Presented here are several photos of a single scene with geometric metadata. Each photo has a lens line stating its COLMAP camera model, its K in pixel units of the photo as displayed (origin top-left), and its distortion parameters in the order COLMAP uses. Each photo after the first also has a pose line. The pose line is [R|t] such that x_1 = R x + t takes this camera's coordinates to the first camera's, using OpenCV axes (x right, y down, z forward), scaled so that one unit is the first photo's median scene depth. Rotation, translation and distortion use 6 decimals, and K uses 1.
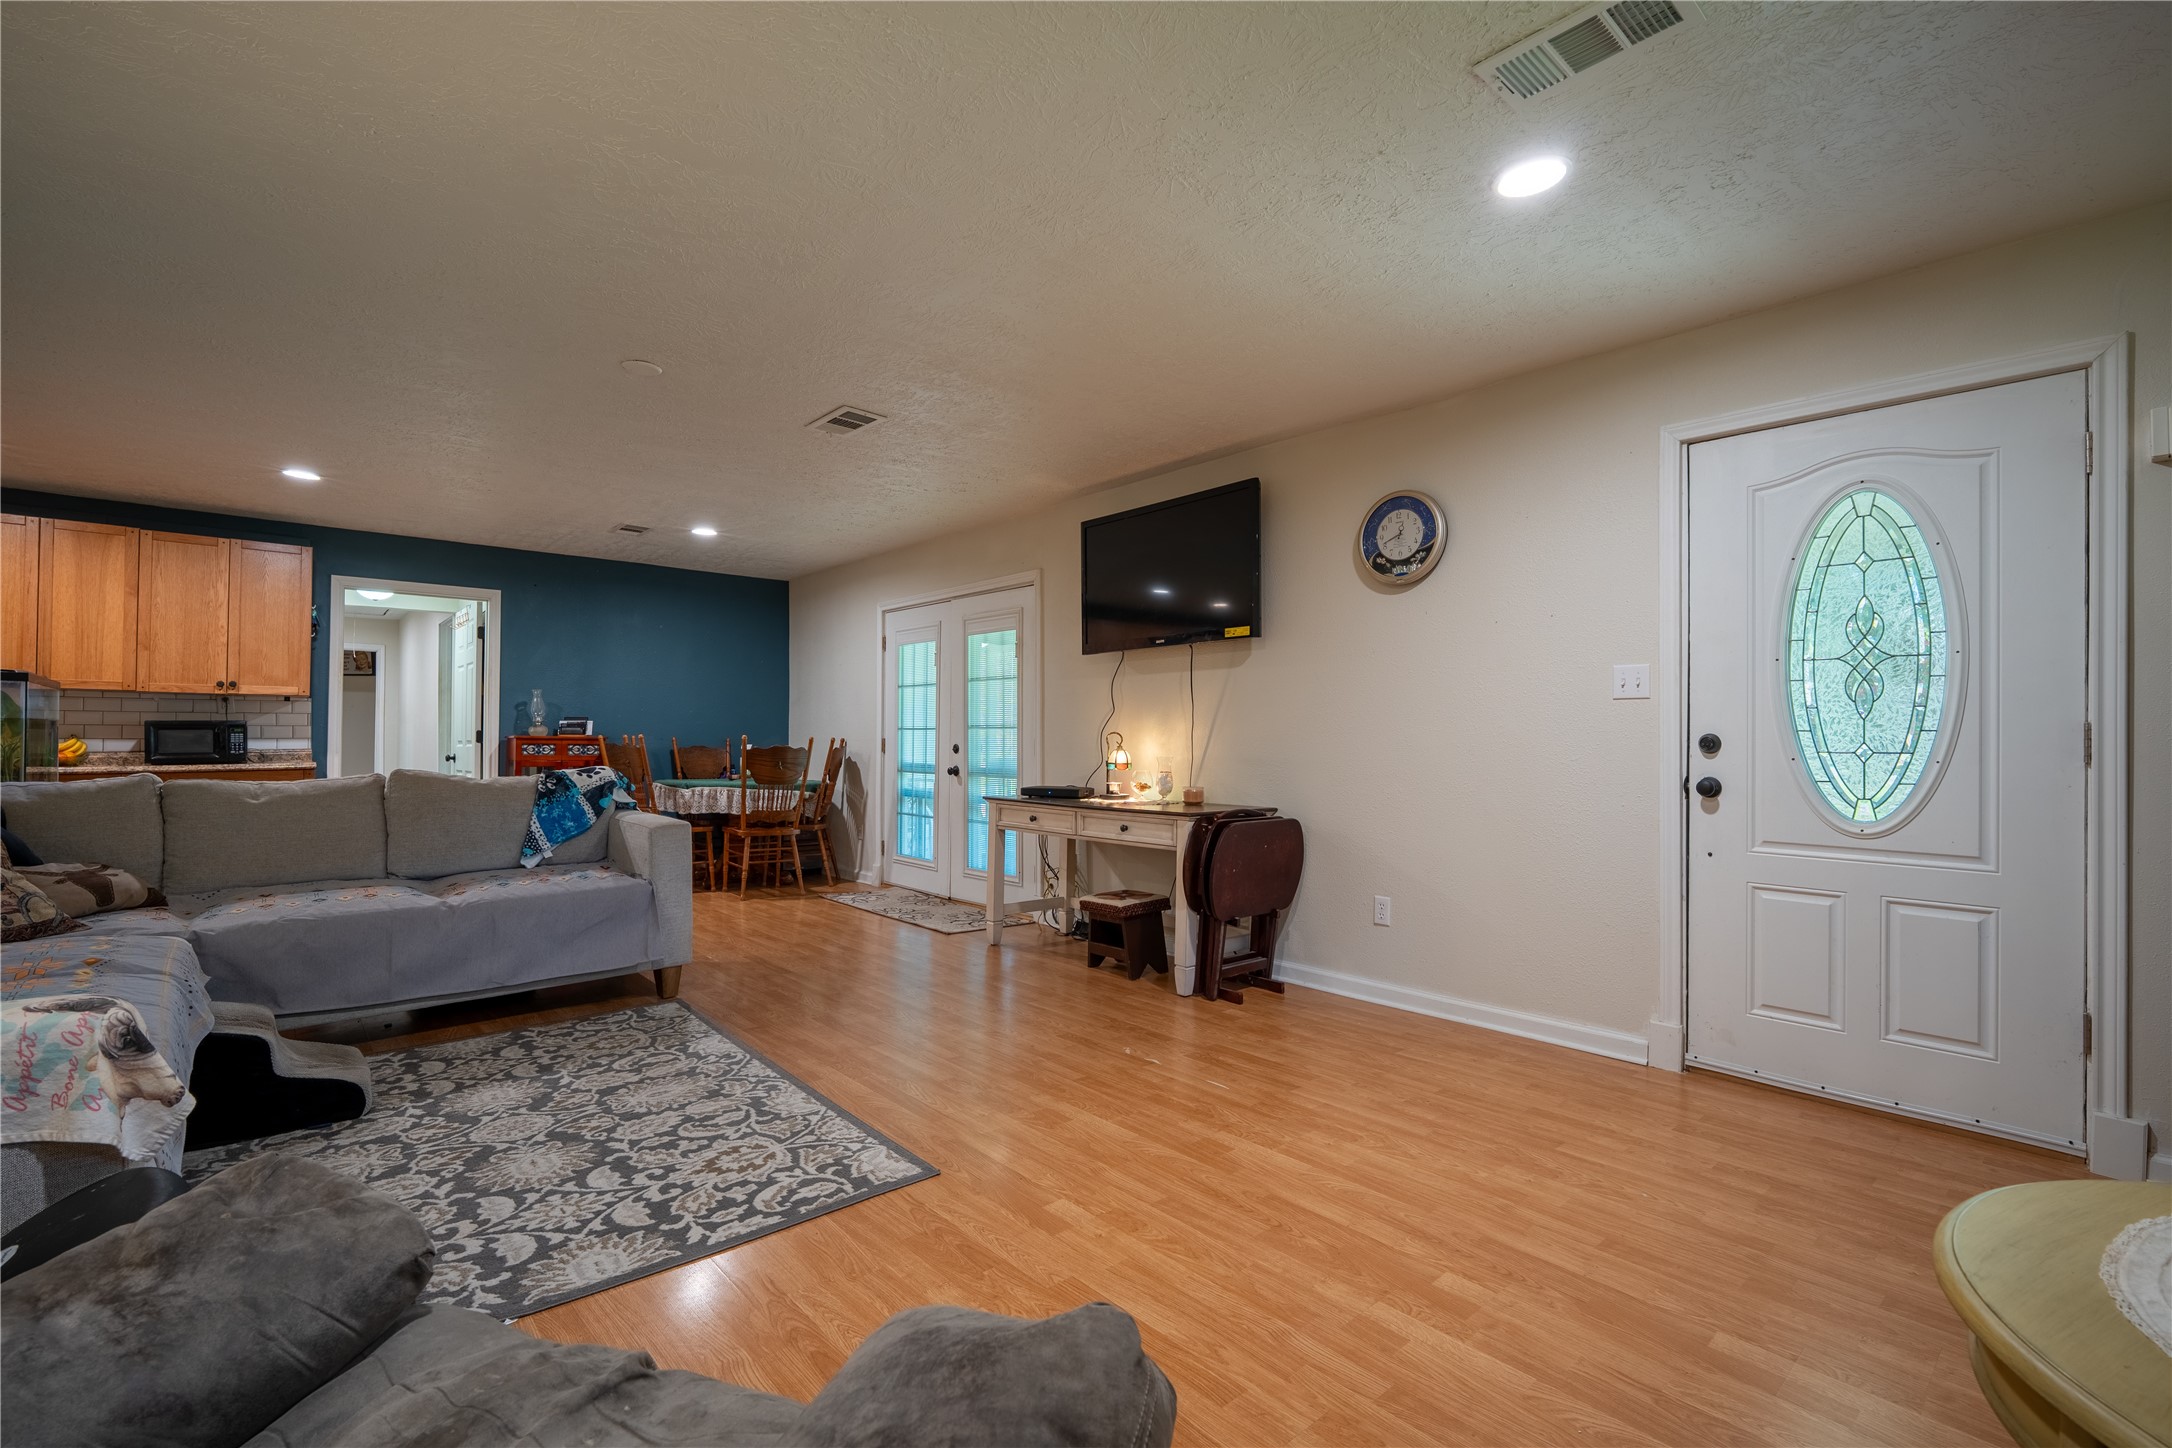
lens RADIAL K [[958.5, 0, 1086.5], [0, 958.5, 728.5], [0, 0, 1]] dist [-0.014423, 0.003108]
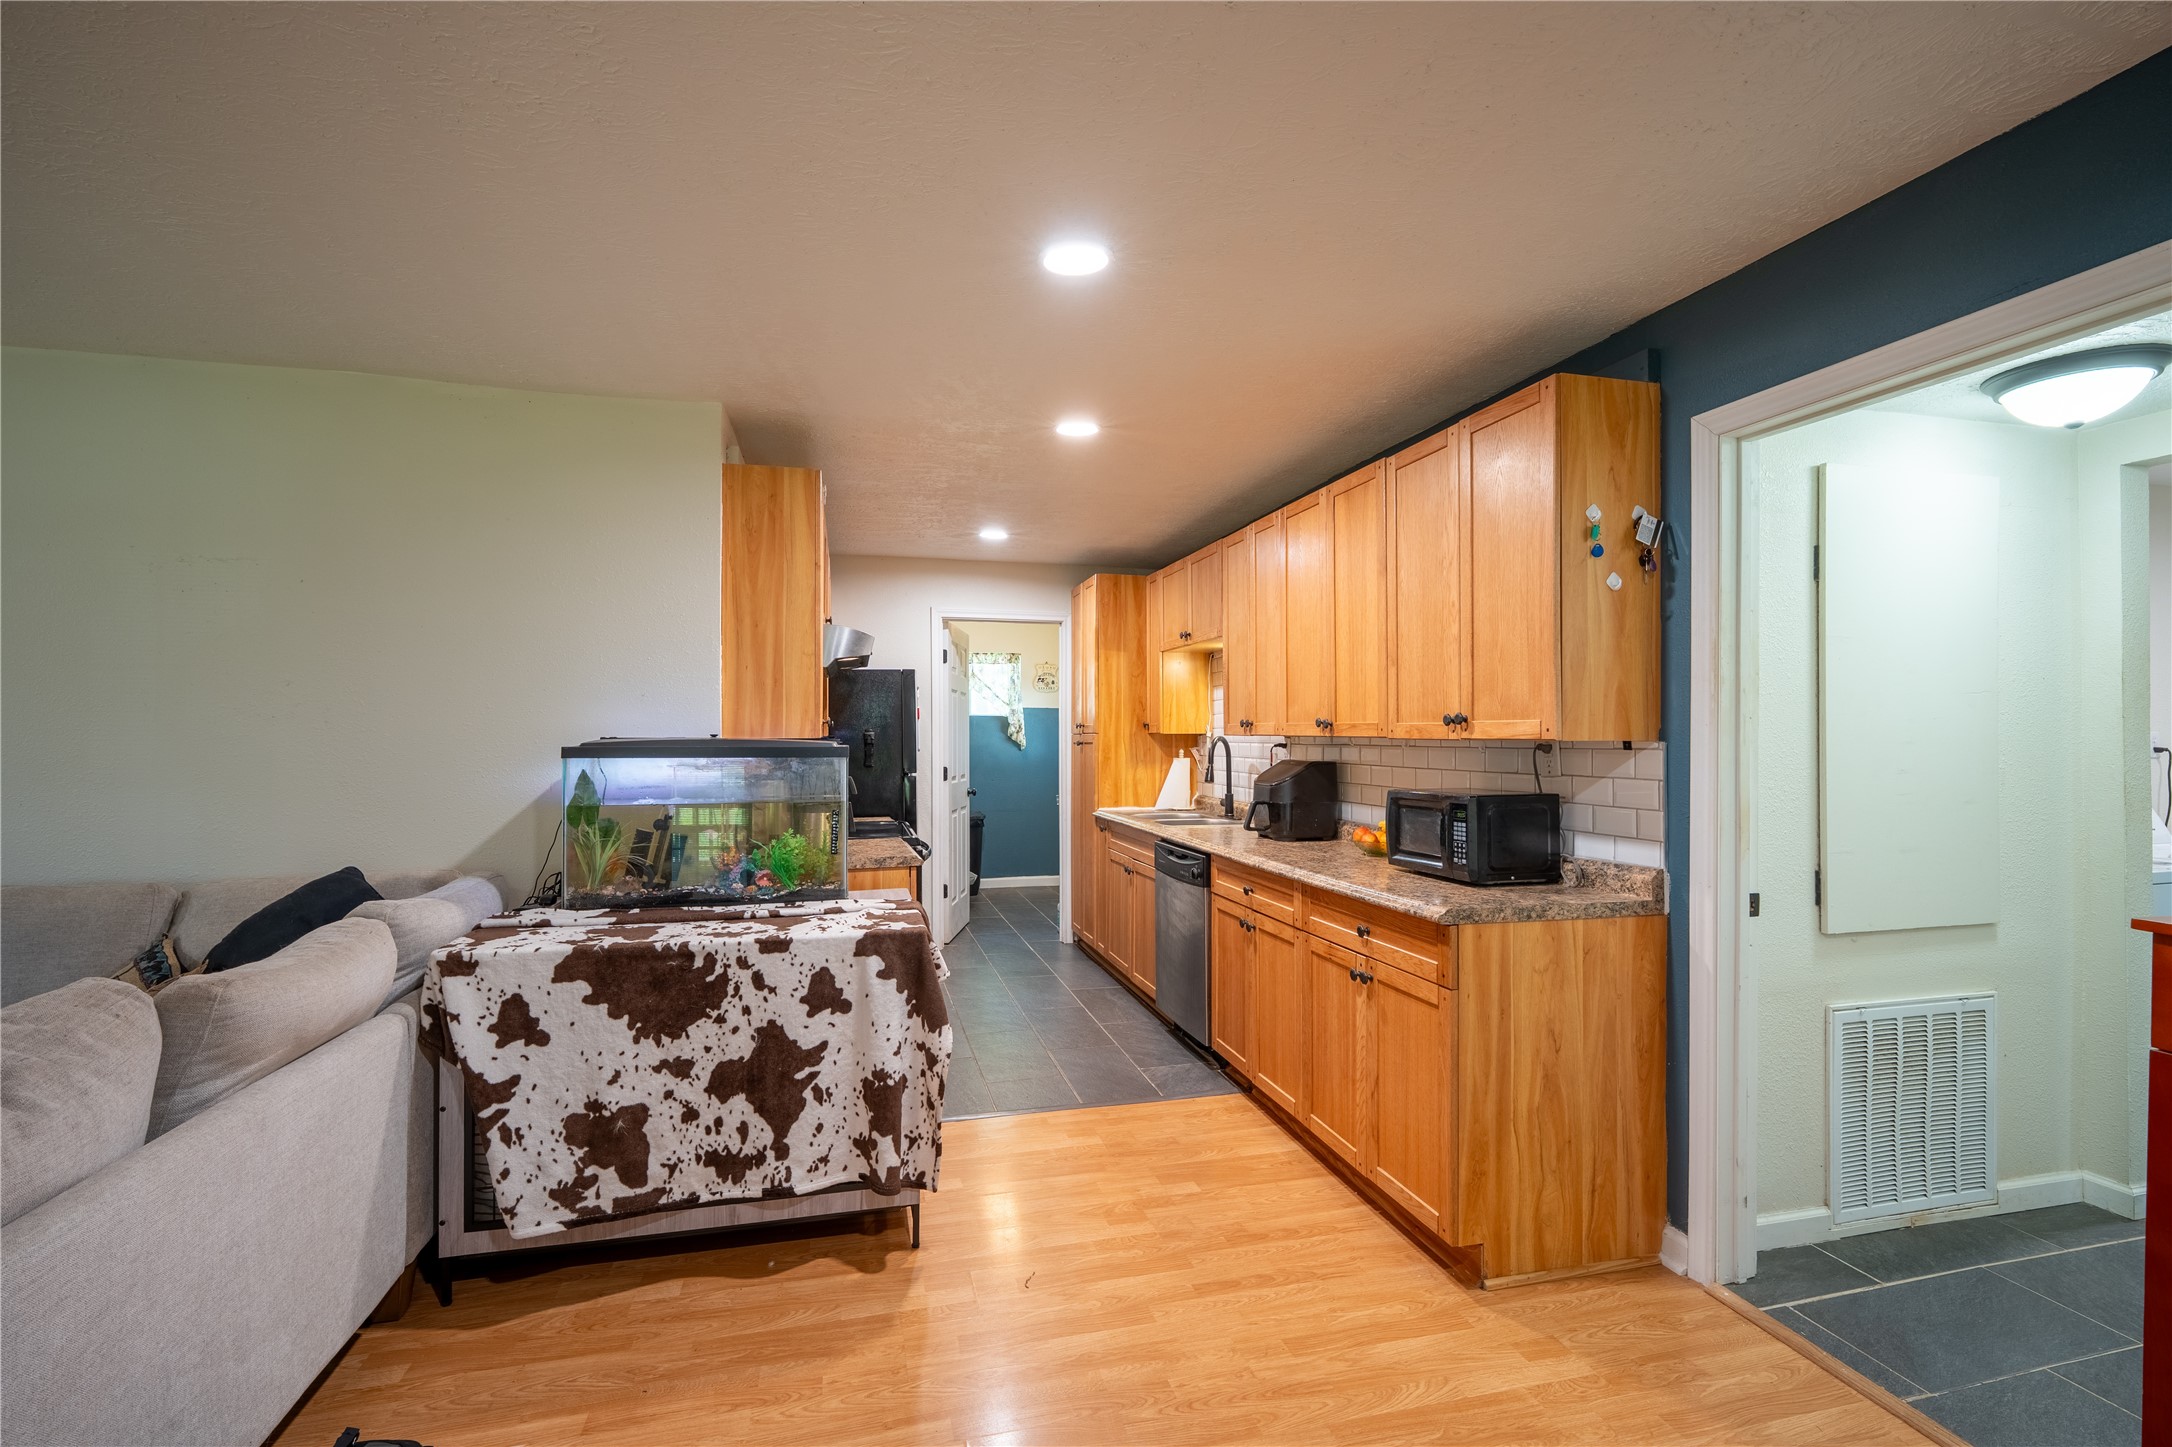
lens RADIAL K [[958.5, 0, 1092.2], [0, 958.5, 726.1], [0, 0, 1]] dist [-0.014423, 0.003108]
pose [[-0.455606, -0.011446, -0.890108, -0.750614], [0.008098, 0.999823, -0.017002, -0.071771], [0.890145, -0.014954, -0.455432, 2.069597]]
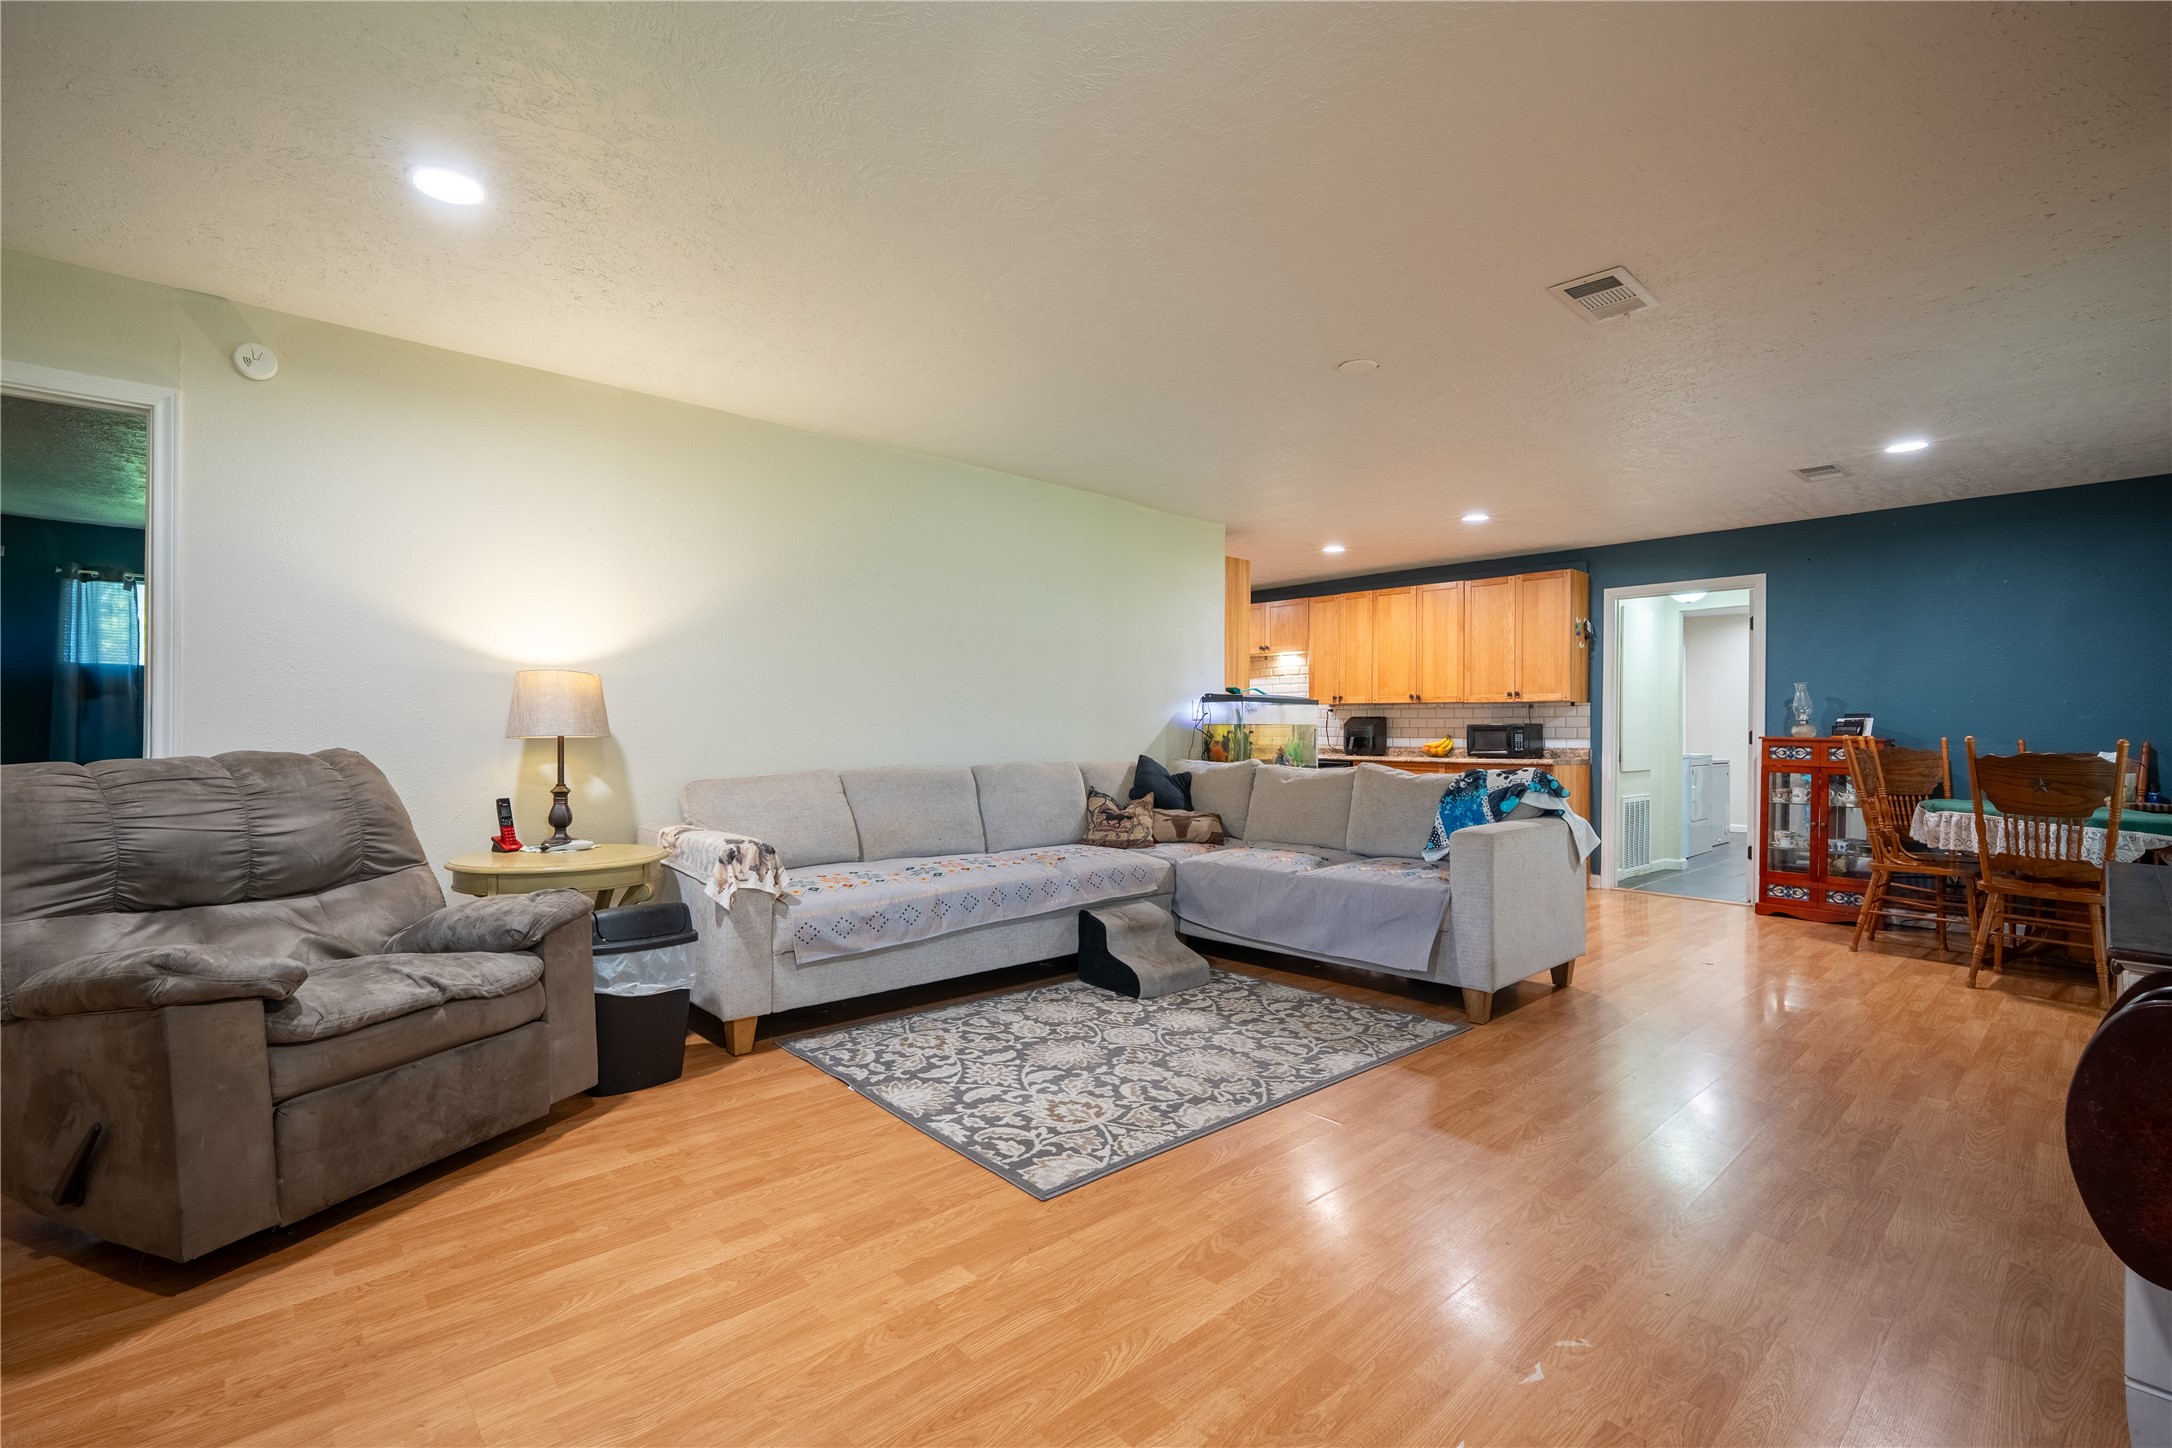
lens RADIAL K [[958.5, 0, 1082.1], [0, 958.5, 730.3], [0, 0, 1]] dist [-0.014423, 0.003108]
pose [[0.003755, -0.005771, -0.999976, 0.644564], [0.004175, 0.999975, -0.005755, 0.009603], [0.999984, -0.004153, 0.003779, 0.854633]]
